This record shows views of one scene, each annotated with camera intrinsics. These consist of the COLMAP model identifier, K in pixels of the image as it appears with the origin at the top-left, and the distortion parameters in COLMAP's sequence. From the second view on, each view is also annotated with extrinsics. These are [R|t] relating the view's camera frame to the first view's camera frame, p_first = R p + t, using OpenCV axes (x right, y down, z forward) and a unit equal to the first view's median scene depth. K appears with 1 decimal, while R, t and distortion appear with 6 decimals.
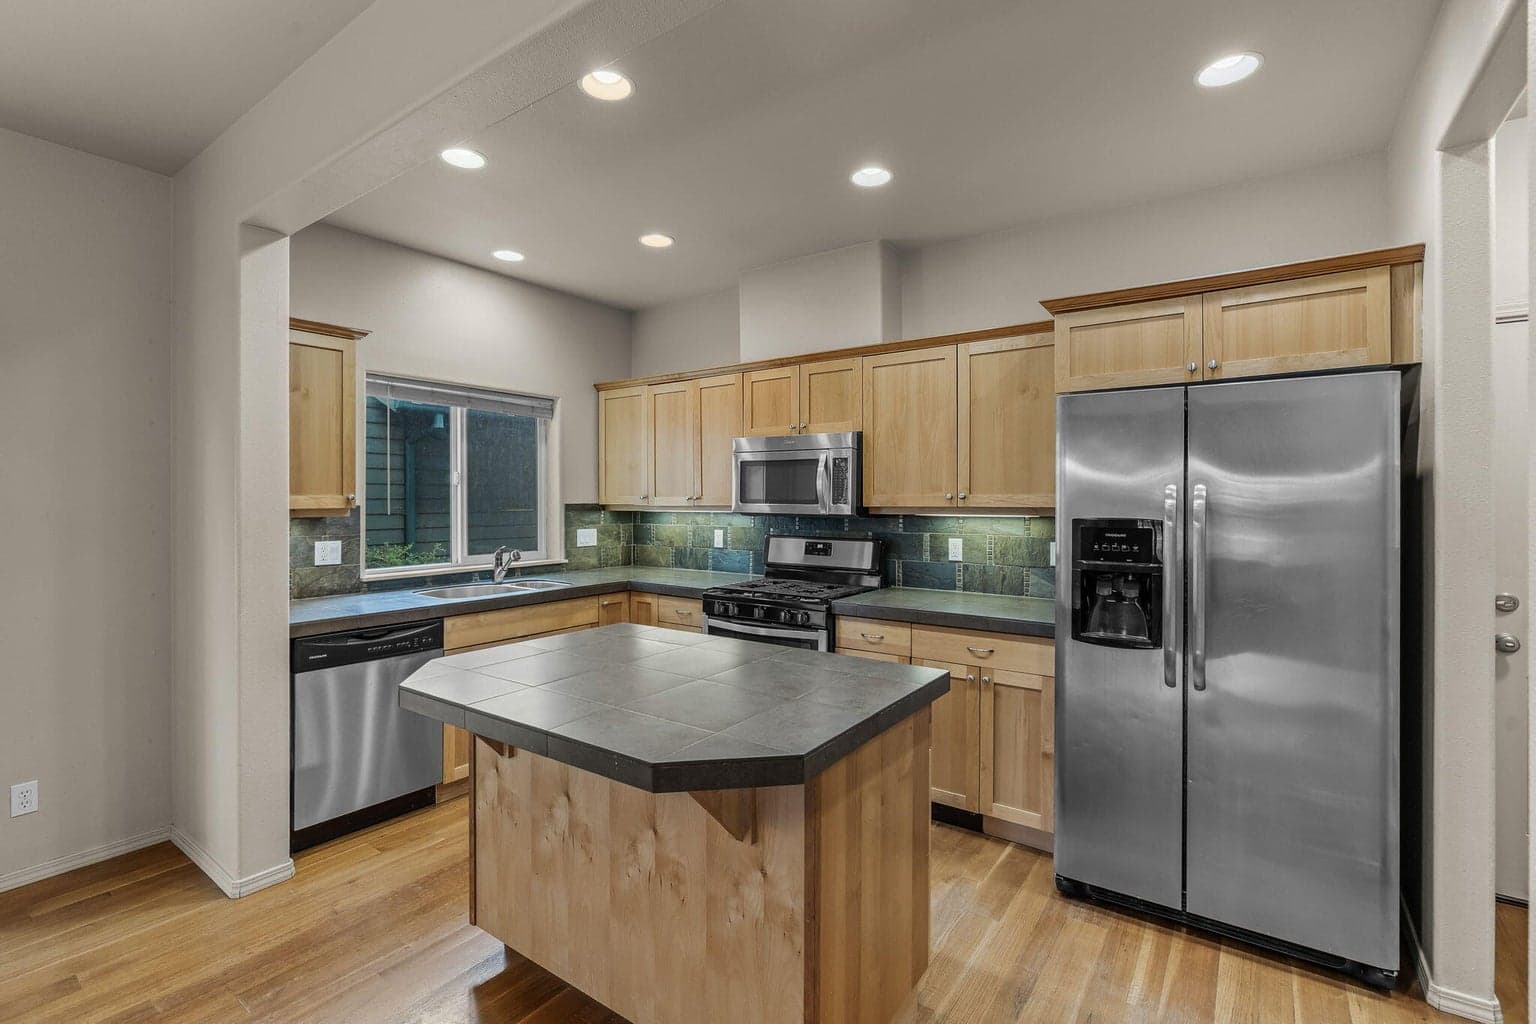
lens RADIAL K [[694.9, 0, 753.8], [0, 694.9, 498.4], [0, 0, 1]] dist [-0.012753, 0.000676]
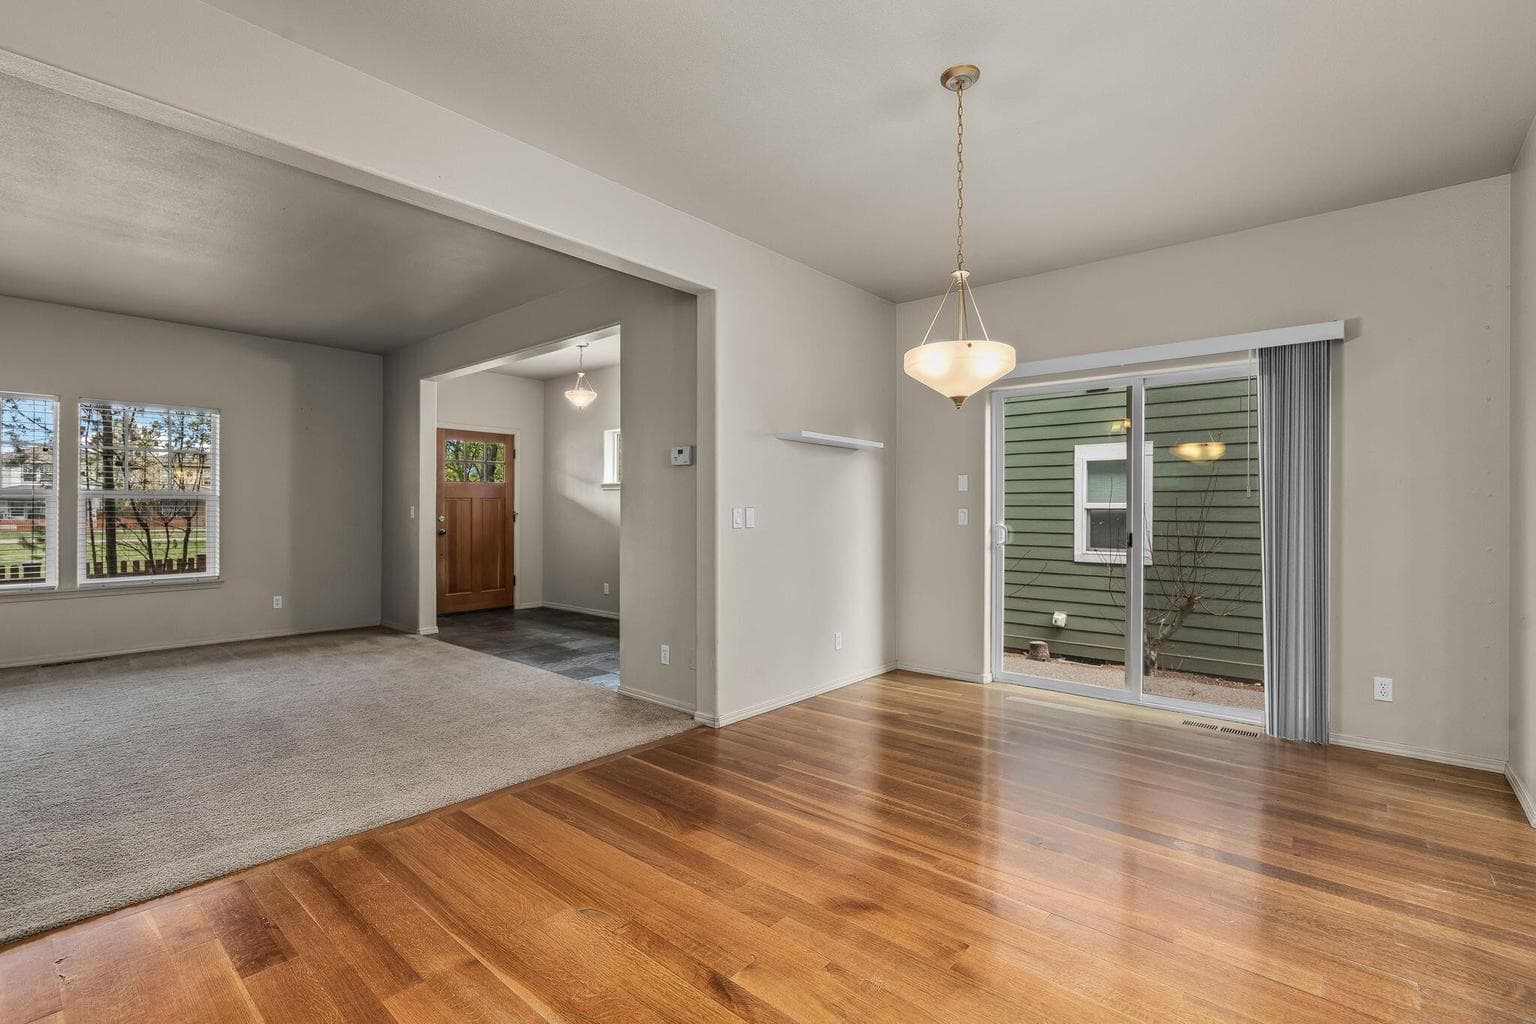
lens RADIAL K [[694.9, 0, 767.4], [0, 694.9, 513.0], [0, 0, 1]] dist [-0.012753, 0.000676]
pose [[-0.079801, 0.002169, -0.996808, 0.267549], [-0.003250, 0.999992, 0.002436, 0.062474], [0.996806, 0.003434, -0.079793, -0.073575]]
